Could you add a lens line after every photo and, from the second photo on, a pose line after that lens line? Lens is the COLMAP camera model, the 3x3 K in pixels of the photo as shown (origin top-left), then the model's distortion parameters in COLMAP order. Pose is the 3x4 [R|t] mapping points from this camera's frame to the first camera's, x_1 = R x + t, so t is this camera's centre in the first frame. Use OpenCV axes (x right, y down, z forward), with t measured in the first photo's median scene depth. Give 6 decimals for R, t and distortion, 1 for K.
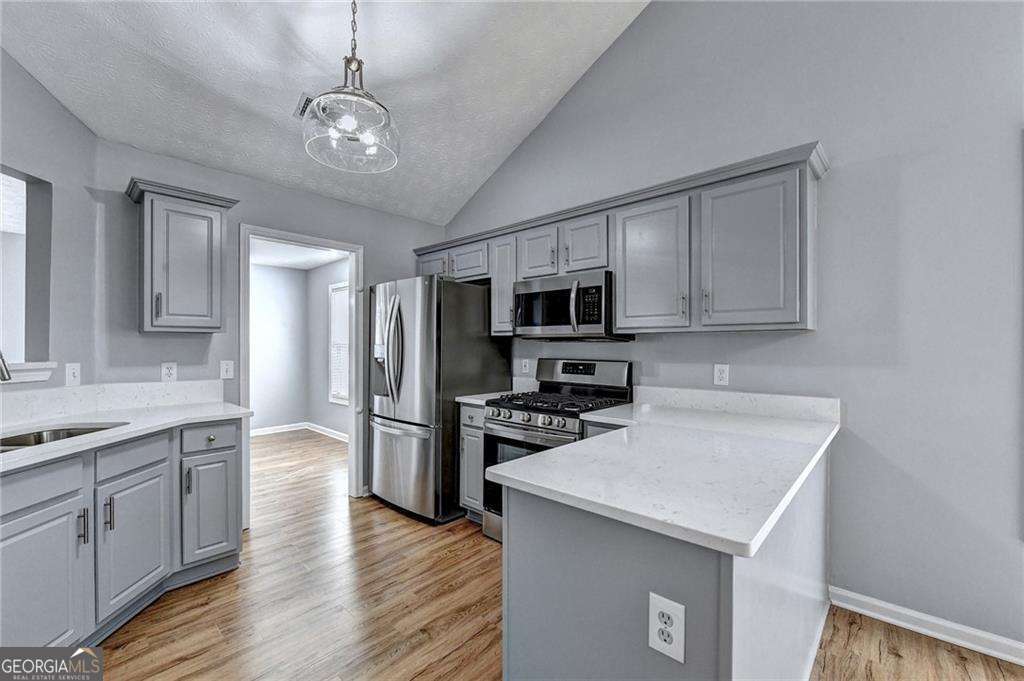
lens RADIAL K [[416.3, 0, 519.8], [0, 416.3, 347.2], [0, 0, 1]] dist [-0.007405, -0.000836]
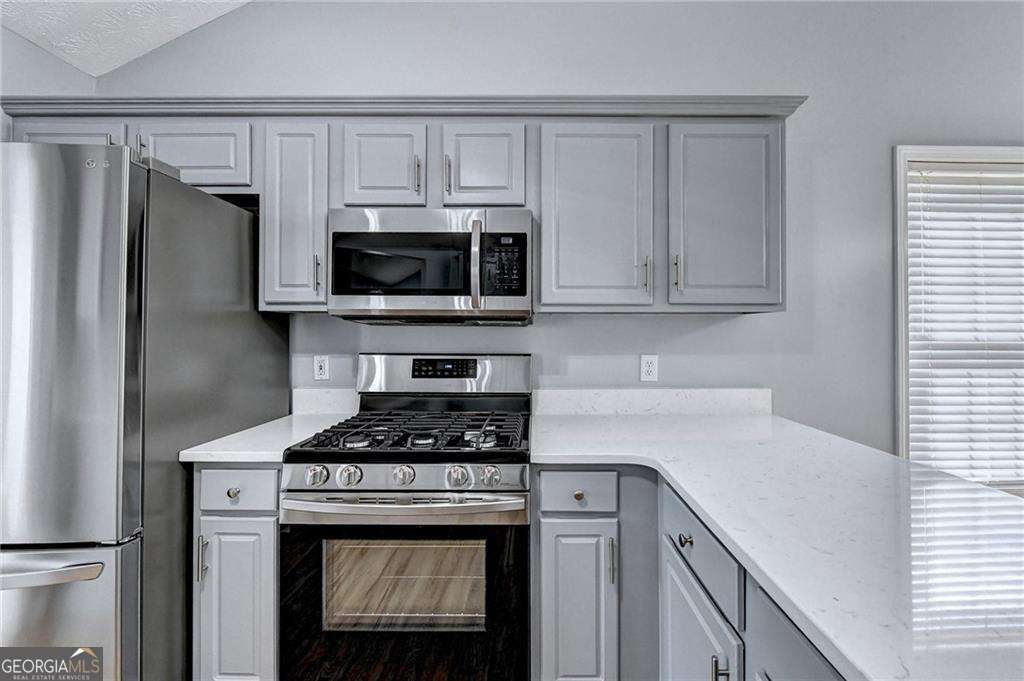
lens RADIAL K [[416.3, 0, 533.9], [0, 416.3, 330.3], [0, 0, 1]] dist [-0.007405, -0.000836]
pose [[0.739694, 0.005909, 0.672917, -0.196934], [0.001719, 0.999942, -0.010670, 0.001856], [-0.672941, 0.009049, 0.739641, 0.508239]]
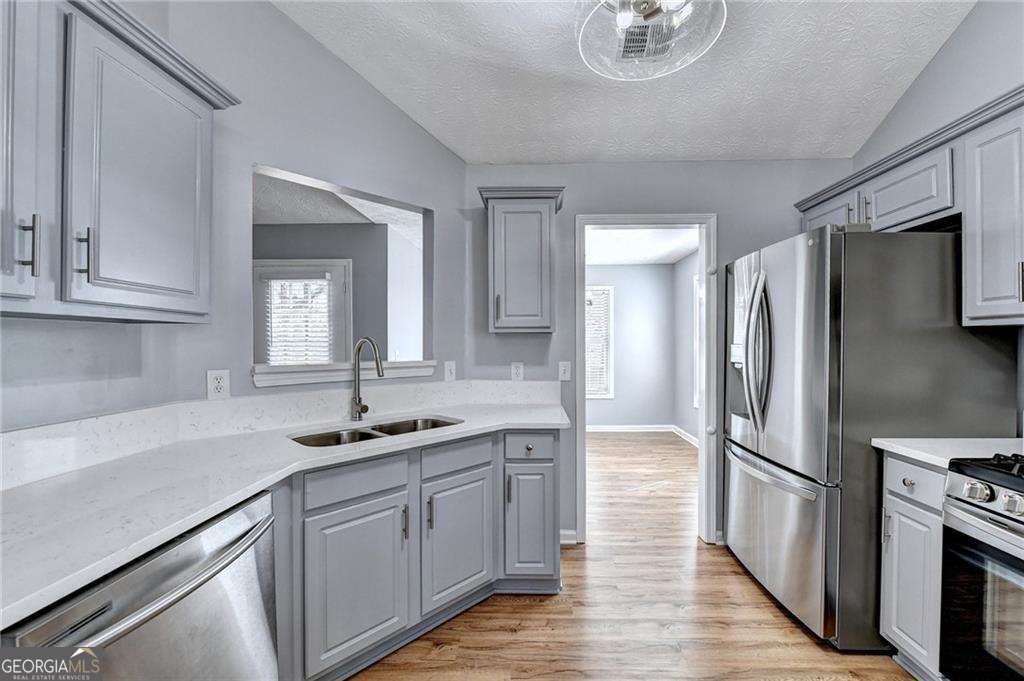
lens RADIAL K [[416.3, 0, 522.3], [0, 416.3, 346.5], [0, 0, 1]] dist [-0.007405, -0.000836]
pose [[0.648366, 0.002316, -0.761325, -0.041793], [0.001056, 0.999992, 0.003941, -0.006963], [0.761328, -0.003359, 0.648358, 0.323110]]
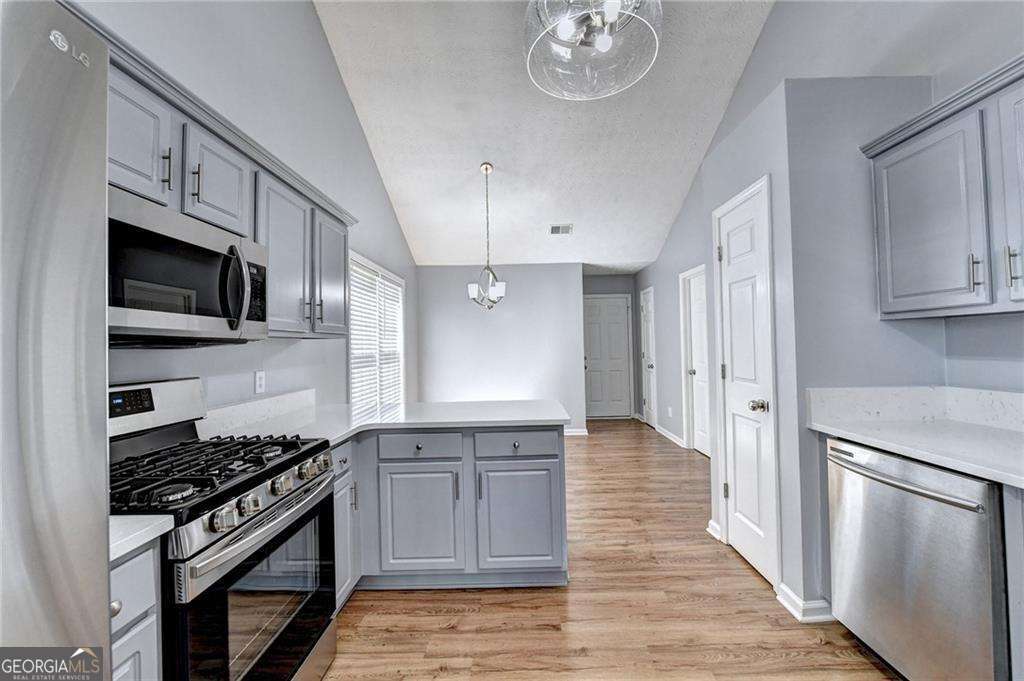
lens RADIAL K [[416.3, 0, 511.8], [0, 416.3, 338.2], [0, 0, 1]] dist [-0.007405, -0.000836]
pose [[-0.665020, 0.024010, 0.746439, -0.569932], [0.014926, 0.999711, -0.018859, -0.008745], [-0.746676, -0.001400, -0.665186, 1.096996]]
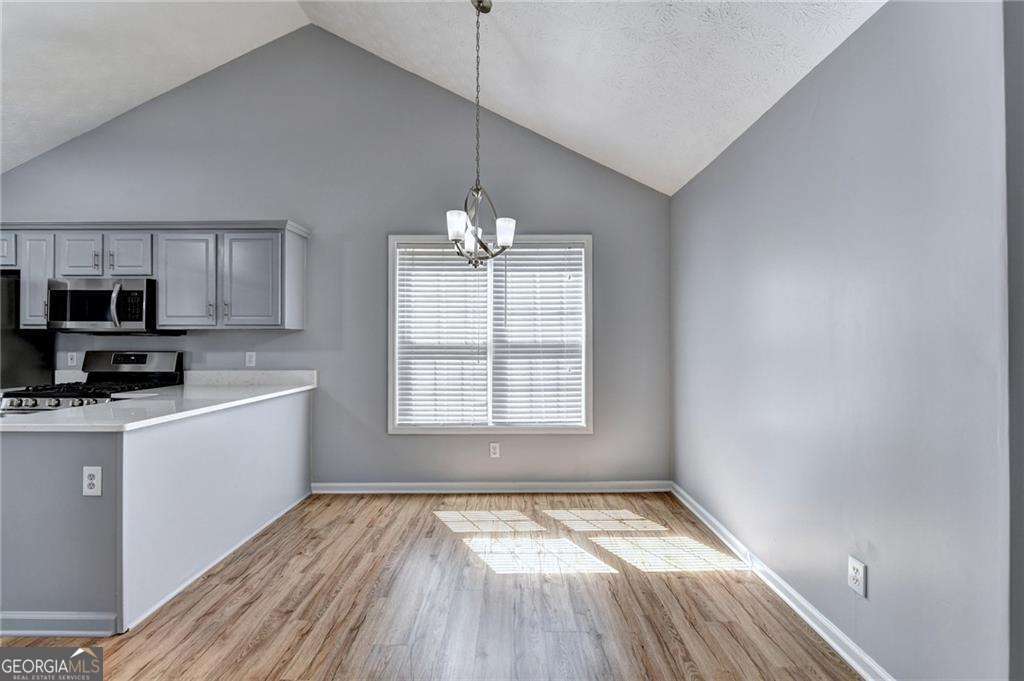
lens RADIAL K [[416.3, 0, 515.8], [0, 416.3, 335.8], [0, 0, 1]] dist [-0.007405, -0.000836]
pose [[0.740707, 0.005970, 0.671801, 0.181481], [0.003681, 0.999909, -0.012944, 0.006961], [-0.671818, 0.012061, 0.740618, -0.622738]]
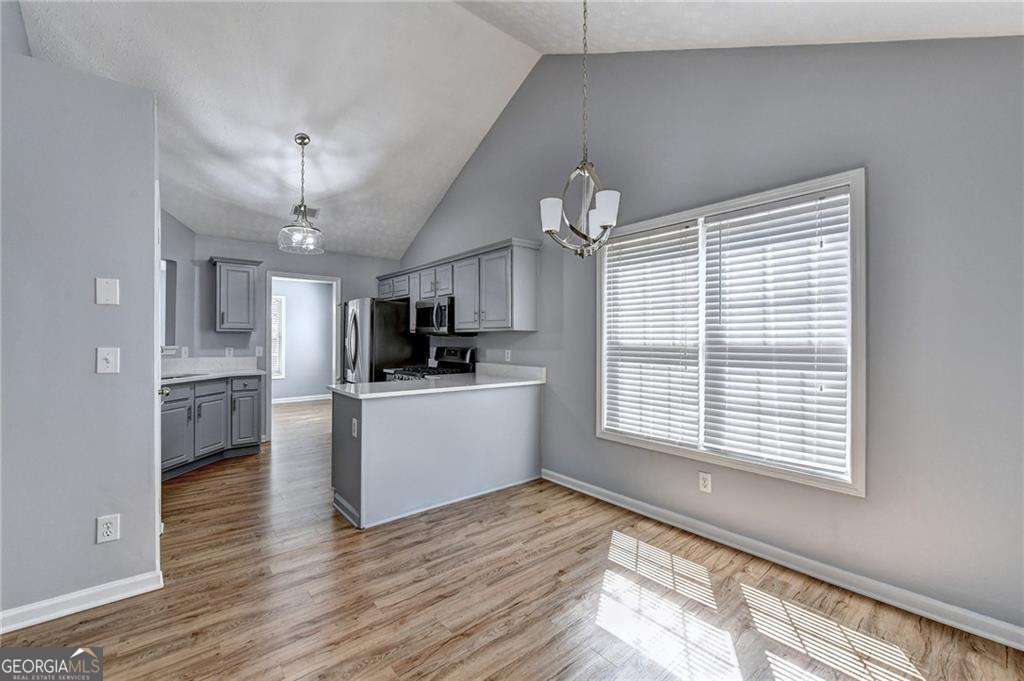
lens RADIAL K [[416.3, 0, 515.8], [0, 416.3, 339.1], [0, 0, 1]] dist [-0.007405, -0.000836]
pose [[0.990558, 0.002733, -0.137069, 0.692132], [-0.003368, 0.999985, -0.004400, 0.003463], [0.137055, 0.004820, 0.990552, -0.681043]]
